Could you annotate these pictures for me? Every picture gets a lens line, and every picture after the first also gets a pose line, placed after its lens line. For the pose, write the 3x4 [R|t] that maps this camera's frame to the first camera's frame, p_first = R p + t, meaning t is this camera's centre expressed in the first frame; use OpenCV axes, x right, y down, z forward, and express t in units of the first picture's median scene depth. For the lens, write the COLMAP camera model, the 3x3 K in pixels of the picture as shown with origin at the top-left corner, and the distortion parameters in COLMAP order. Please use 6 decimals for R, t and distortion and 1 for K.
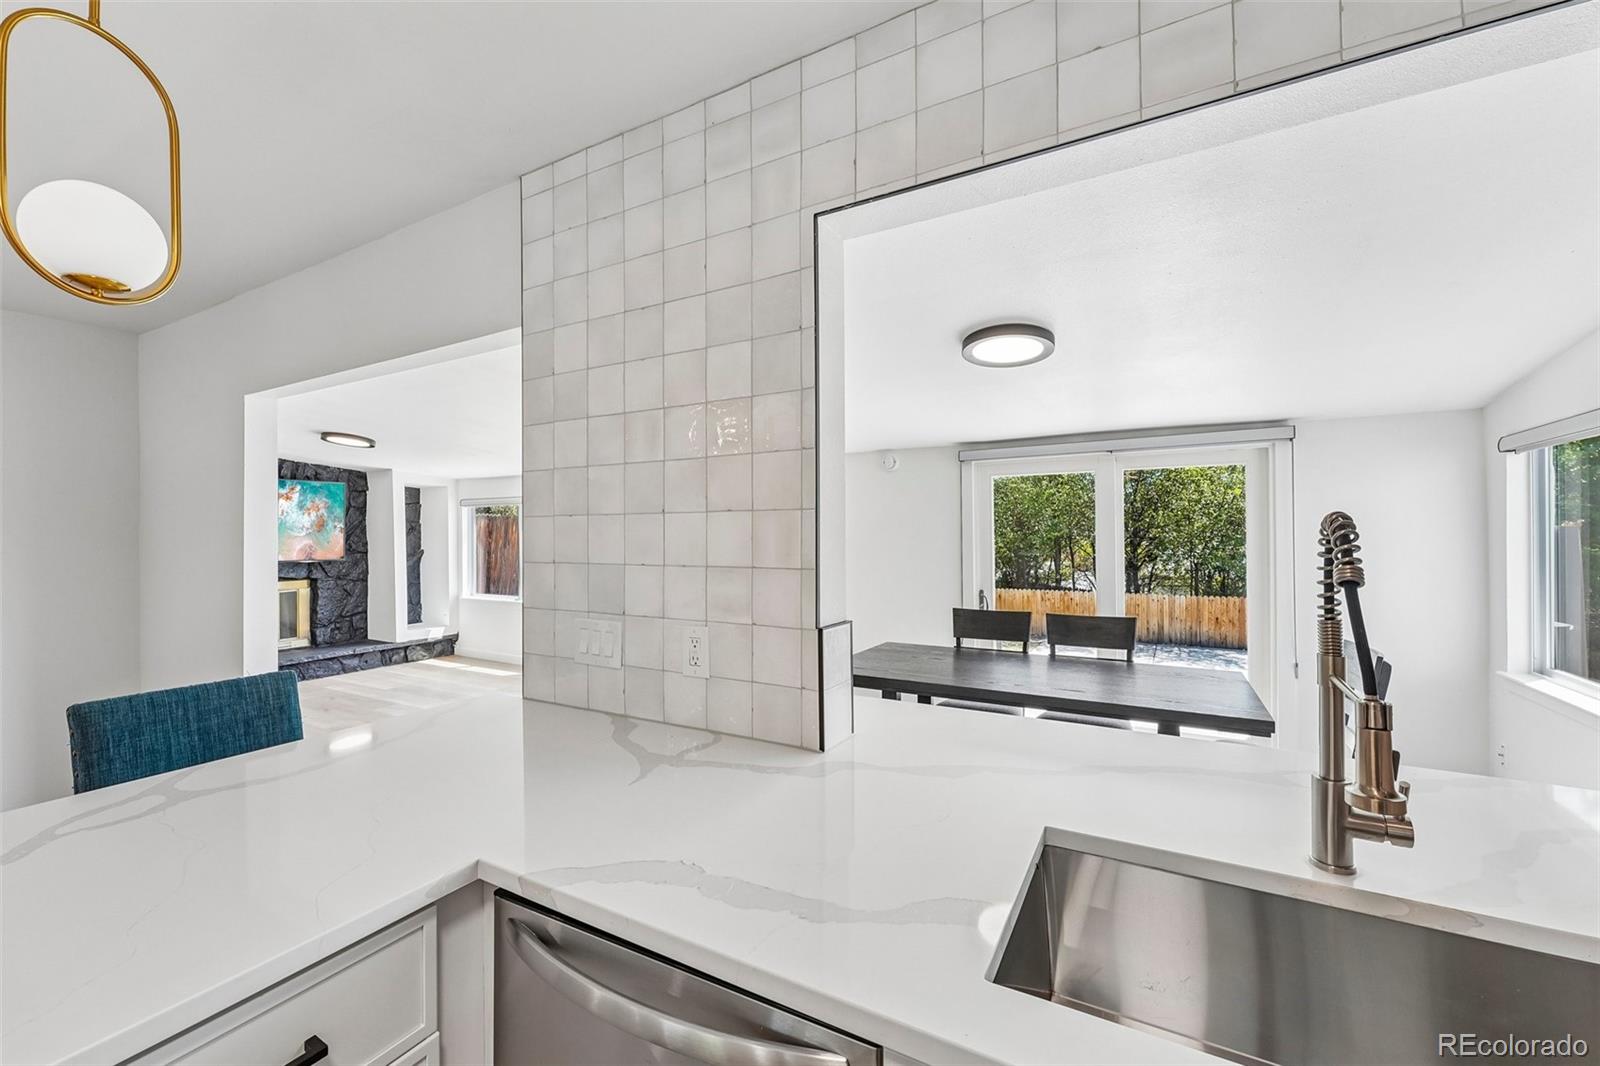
lens RADIAL K [[657.2, 0, 794.0], [0, 657.2, 529.8], [0, 0, 1]] dist [-0.000613, -0.001460]
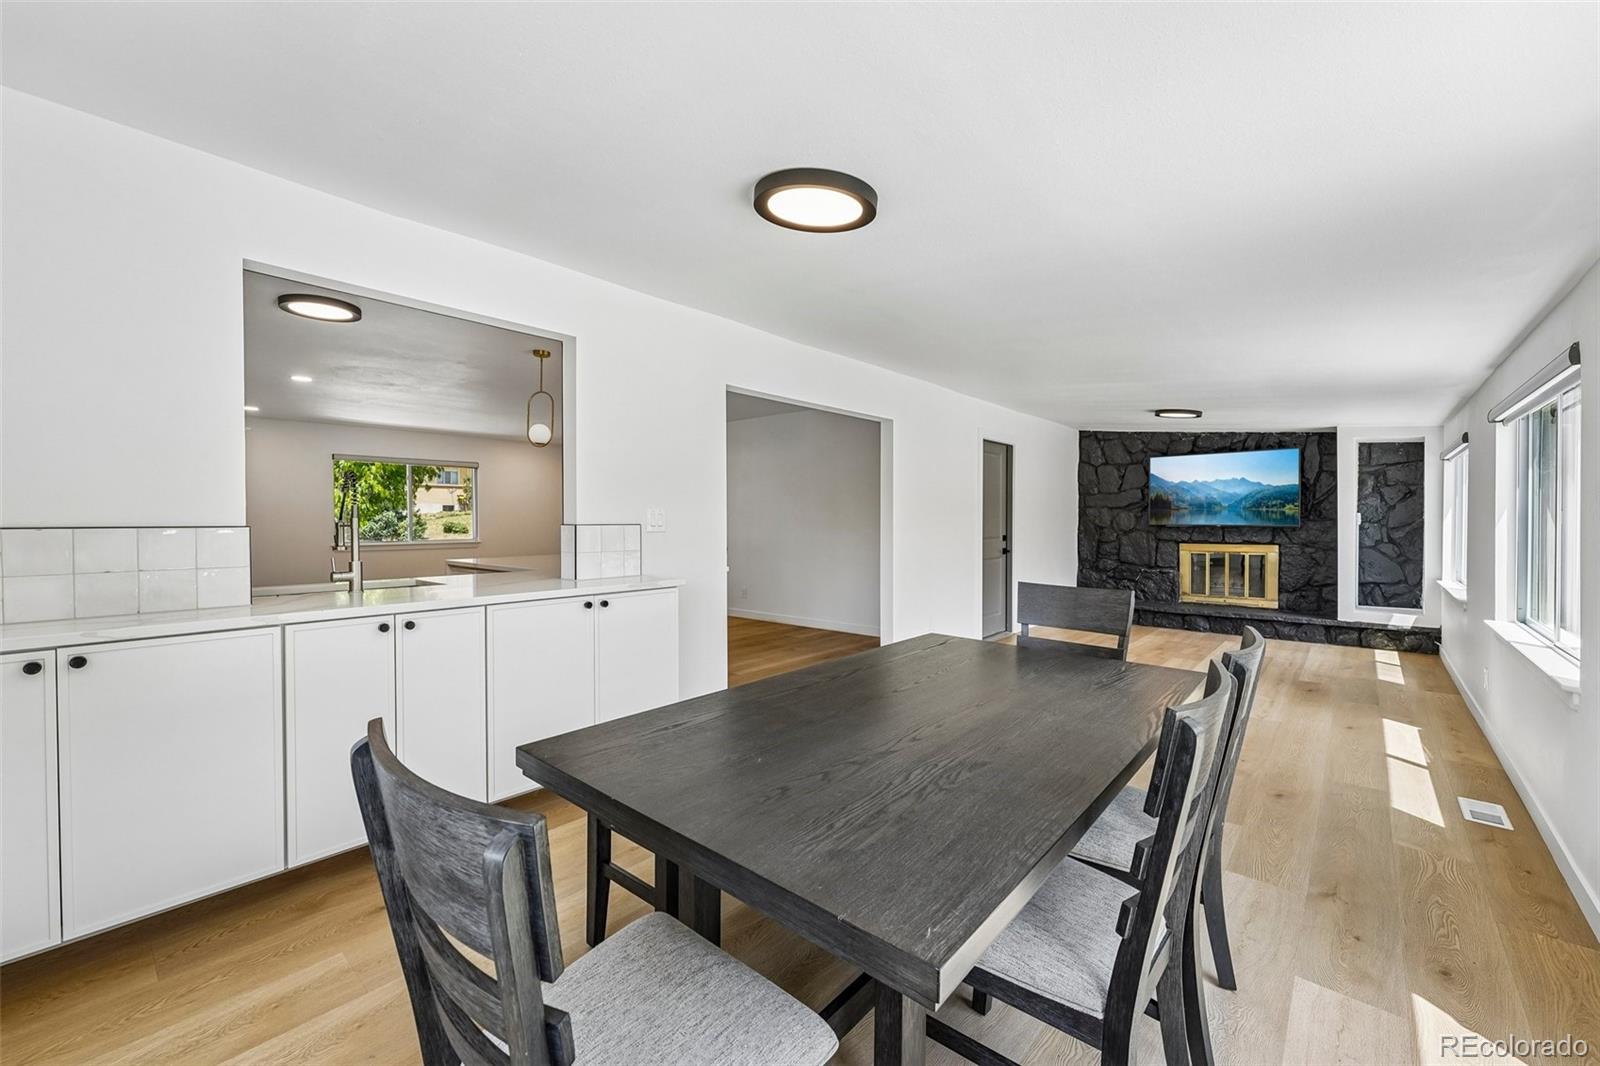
lens RADIAL K [[657.2, 0, 796.5], [0, 657.2, 526.0], [0, 0, 1]] dist [-0.000613, -0.001460]
pose [[-0.202469, 0.018269, -0.979118, 0.413197], [0.000442, 0.999828, 0.018564, 0.025849], [0.979289, 0.003326, -0.202442, 0.454806]]
